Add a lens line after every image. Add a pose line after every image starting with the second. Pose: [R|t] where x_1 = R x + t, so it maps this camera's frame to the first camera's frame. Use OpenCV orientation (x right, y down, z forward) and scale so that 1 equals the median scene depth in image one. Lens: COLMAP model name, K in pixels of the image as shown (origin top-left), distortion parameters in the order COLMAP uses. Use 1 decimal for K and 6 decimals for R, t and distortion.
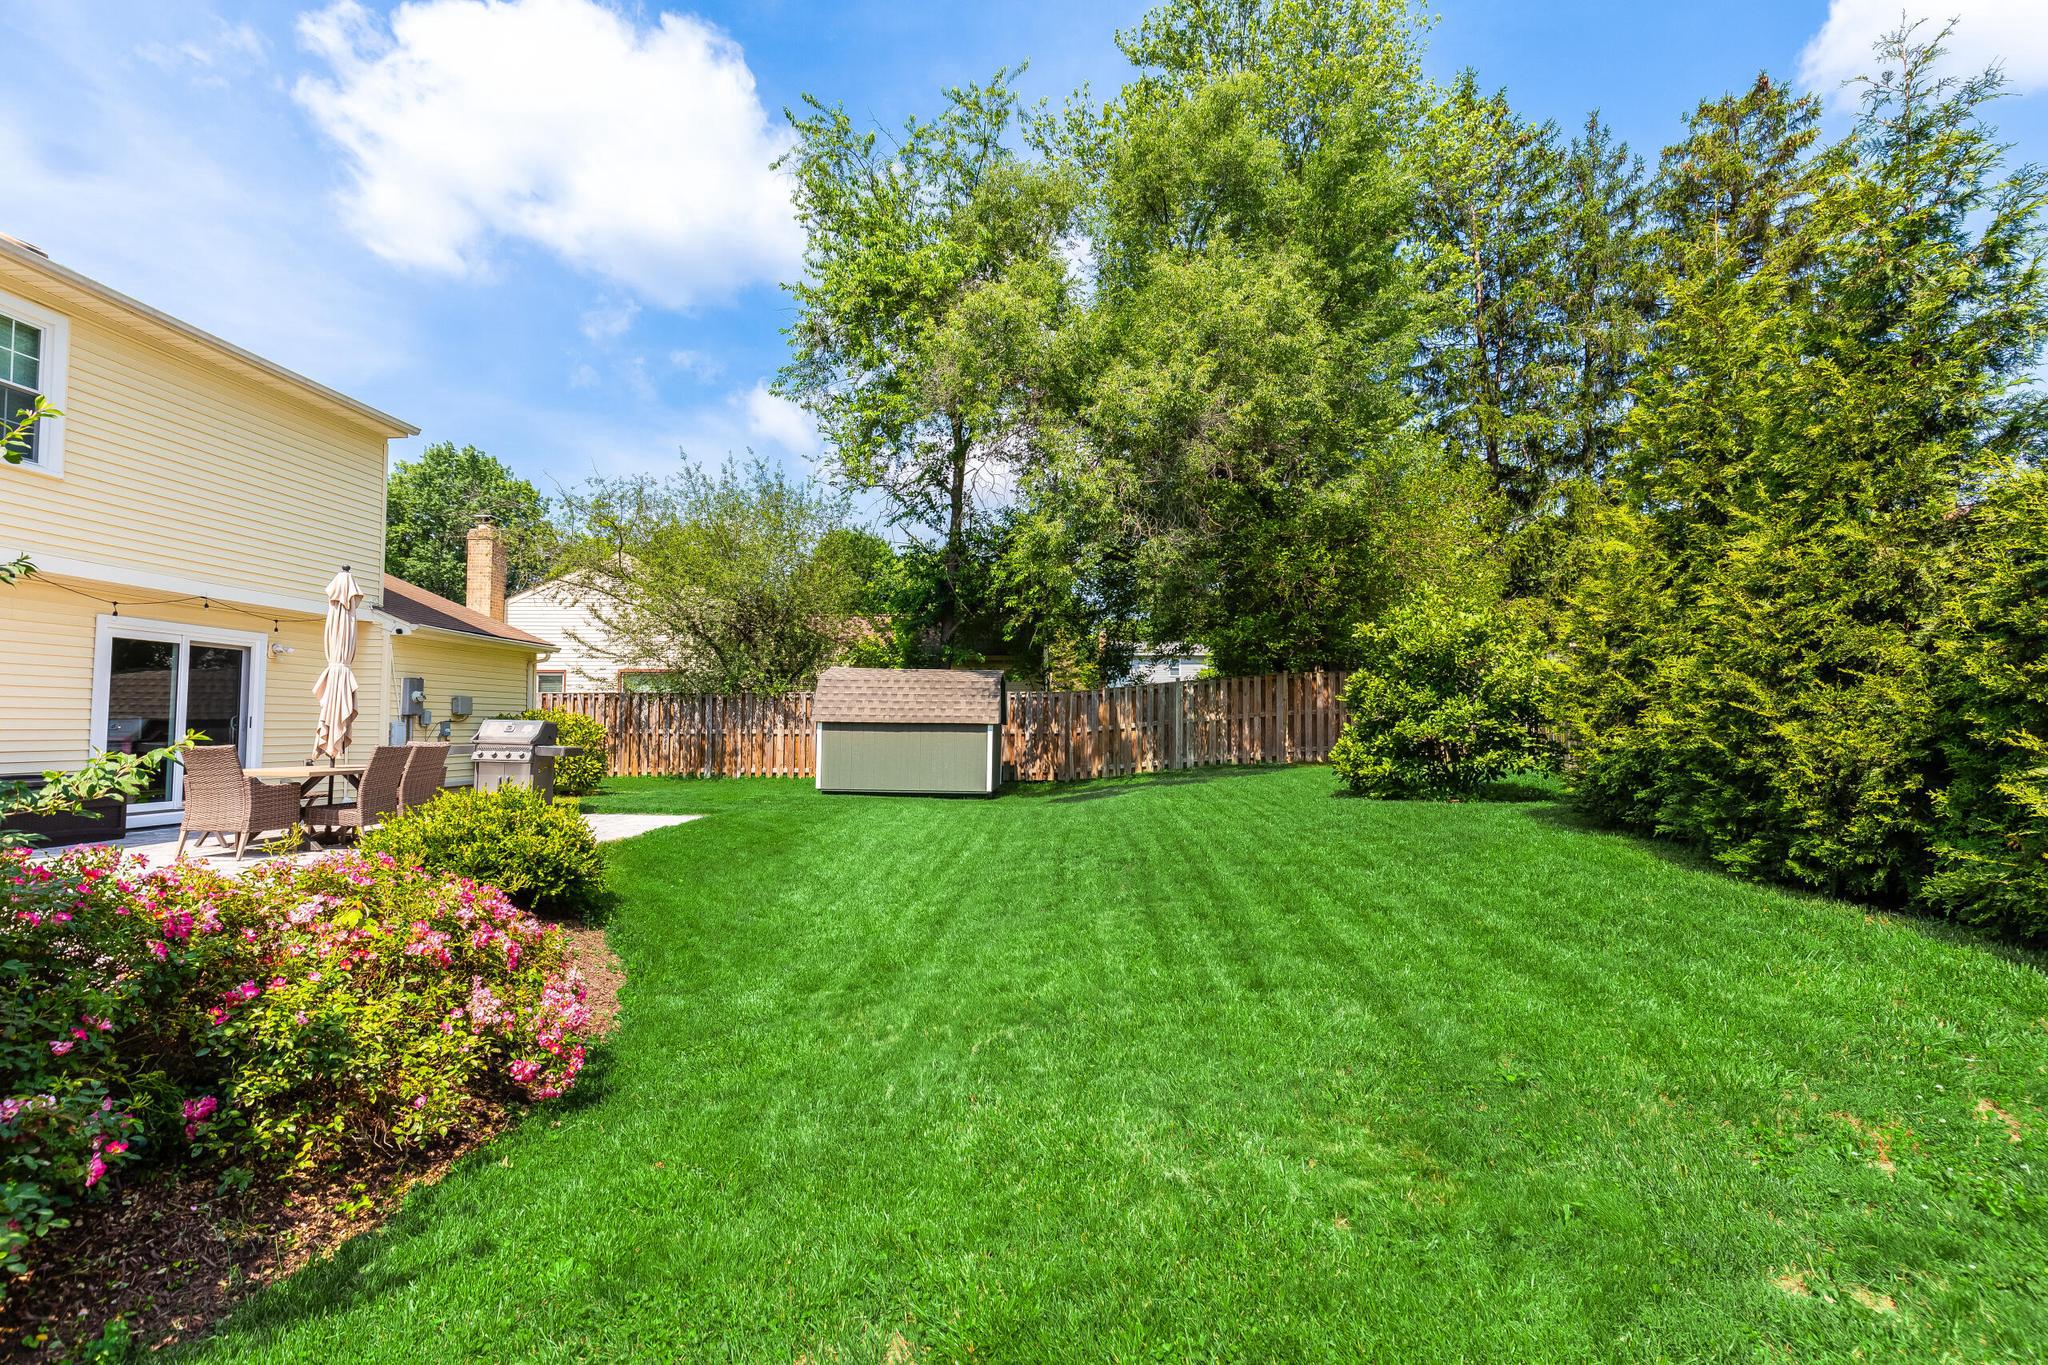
lens RADIAL K [[946.7, 0, 1015.7], [0, 946.7, 696.9], [0, 0, 1]] dist [-0.001555, -0.000542]
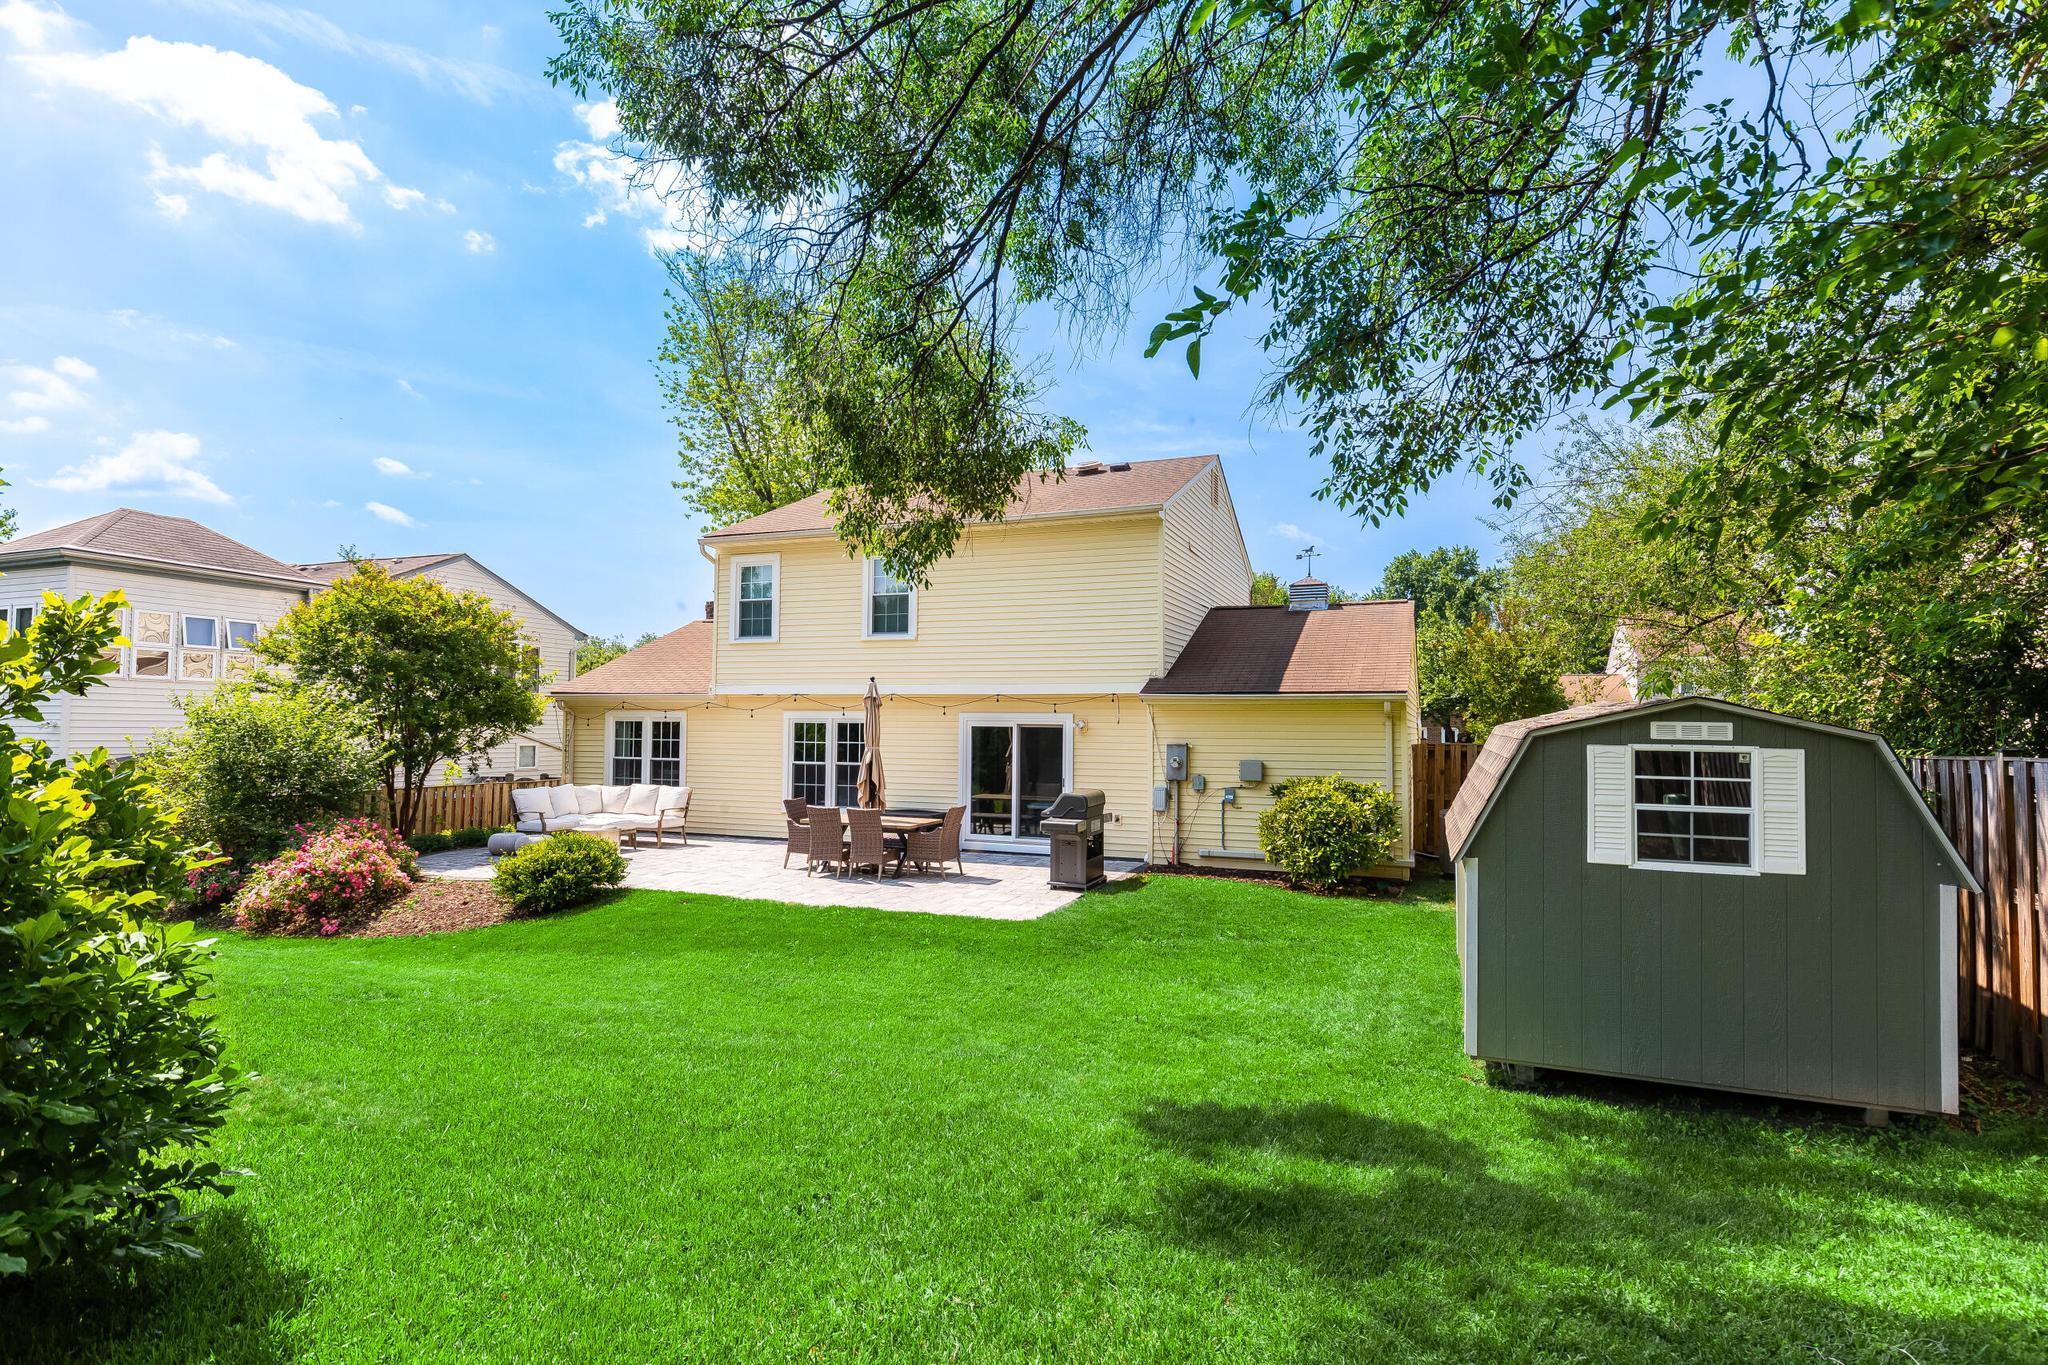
lens RADIAL K [[1096.9, 0, 1026.2], [0, 1096.9, 687.8], [0, 0, 1]] dist [-0.002872, -0.000320]
pose [[-0.375626, -0.043370, -0.925756, 0.480815], [0.025681, 0.998034, -0.057176, -0.015858], [0.926415, -0.045251, -0.373774, 1.217543]]
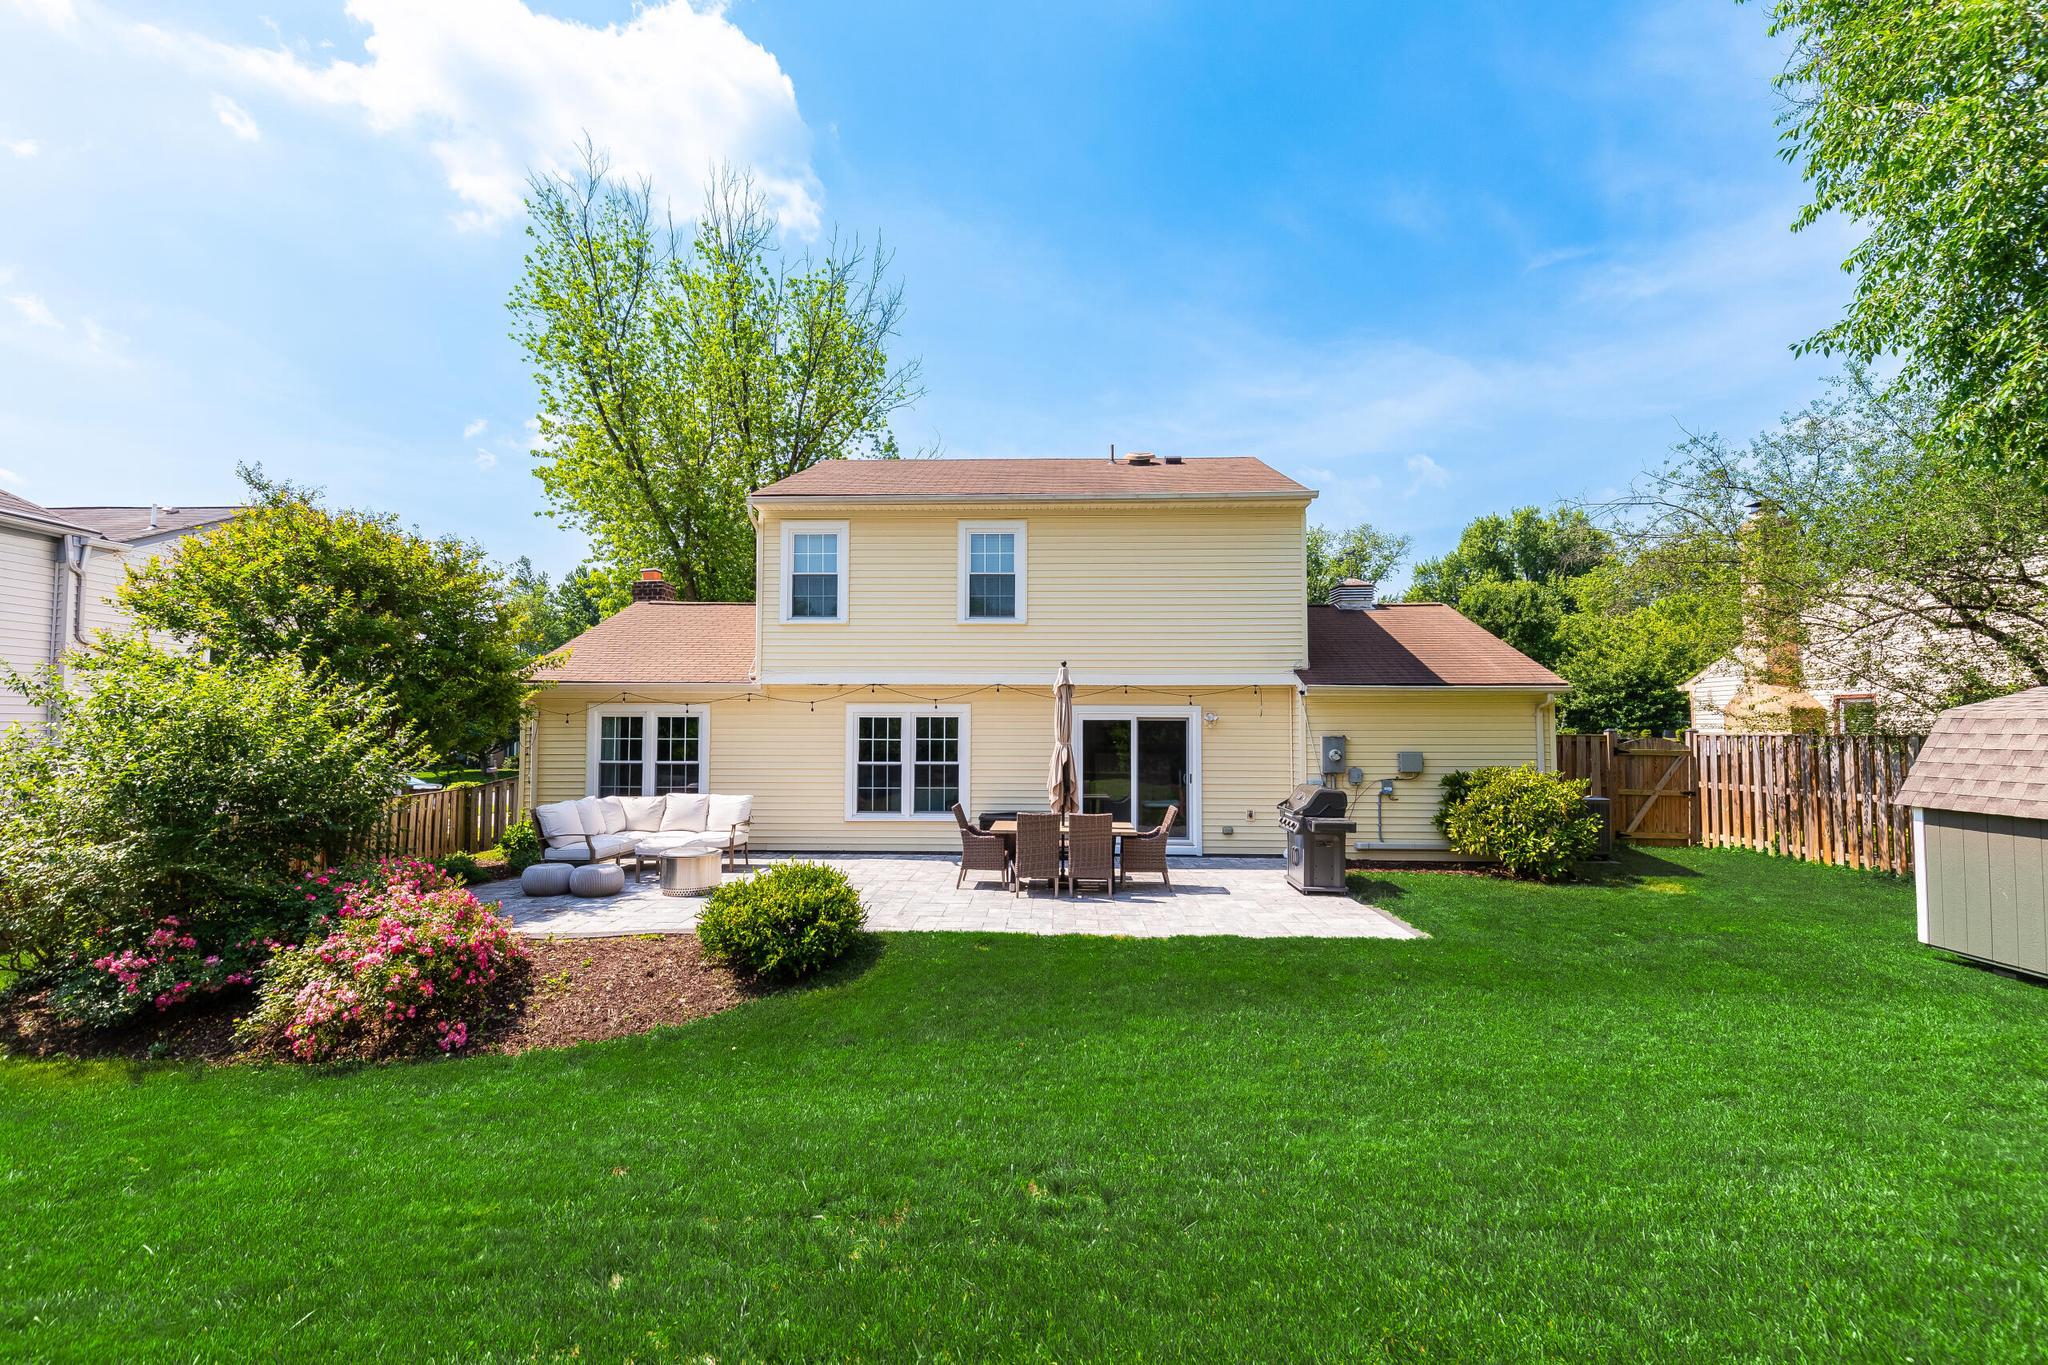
lens RADIAL K [[946.7, 0, 1023.0], [0, 946.7, 685.1], [0, 0, 1]] dist [-0.001555, -0.000542]
pose [[-0.030390, -0.057308, -0.997894, 0.343057], [0.037999, 0.997567, -0.058447, -0.025912], [0.998816, -0.039695, -0.028138, 0.665701]]
